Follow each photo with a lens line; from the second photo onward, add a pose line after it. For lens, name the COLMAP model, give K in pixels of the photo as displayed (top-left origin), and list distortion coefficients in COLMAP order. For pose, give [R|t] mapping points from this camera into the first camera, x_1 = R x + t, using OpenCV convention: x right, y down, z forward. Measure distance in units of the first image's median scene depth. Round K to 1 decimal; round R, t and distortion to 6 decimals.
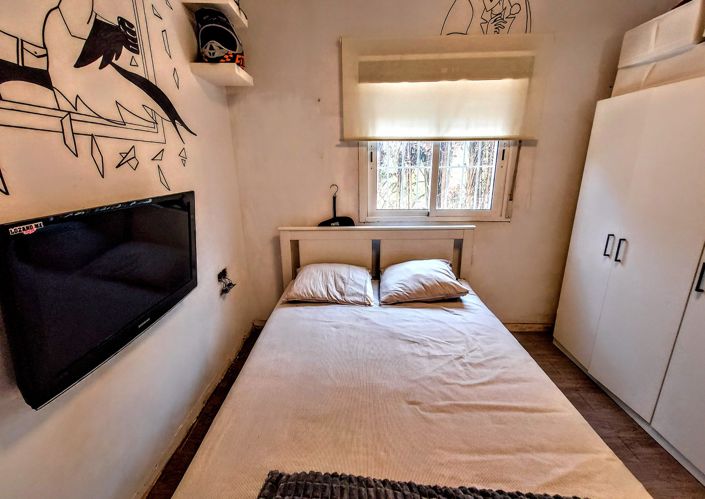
lens RADIAL K [[287.6, 0, 347.7], [0, 287.6, 241.9], [0, 0, 1]] dist [0.006874, -0.000996]
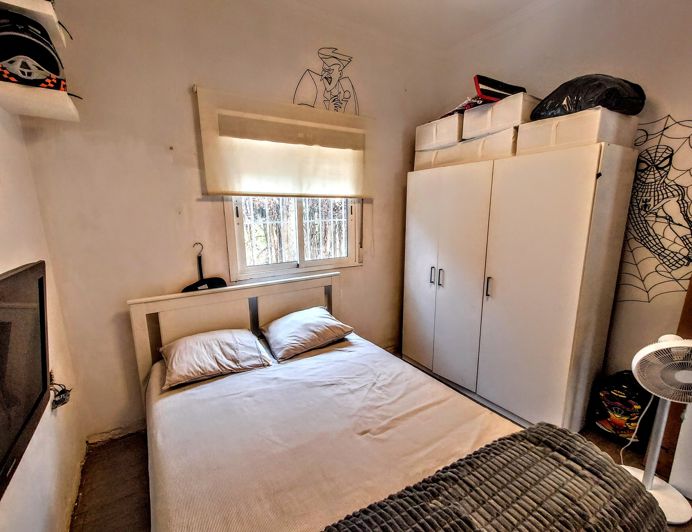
lens RADIAL K [[303.0, 0, 331.7], [0, 303.0, 277.7], [0, 0, 1]] dist [0.001506, -0.000654]
pose [[0.846155, -0.114237, 0.520550, -0.238339], [0.152005, 0.987916, -0.030283, -0.003963], [-0.510800, 0.104750, 0.853294, 0.010269]]
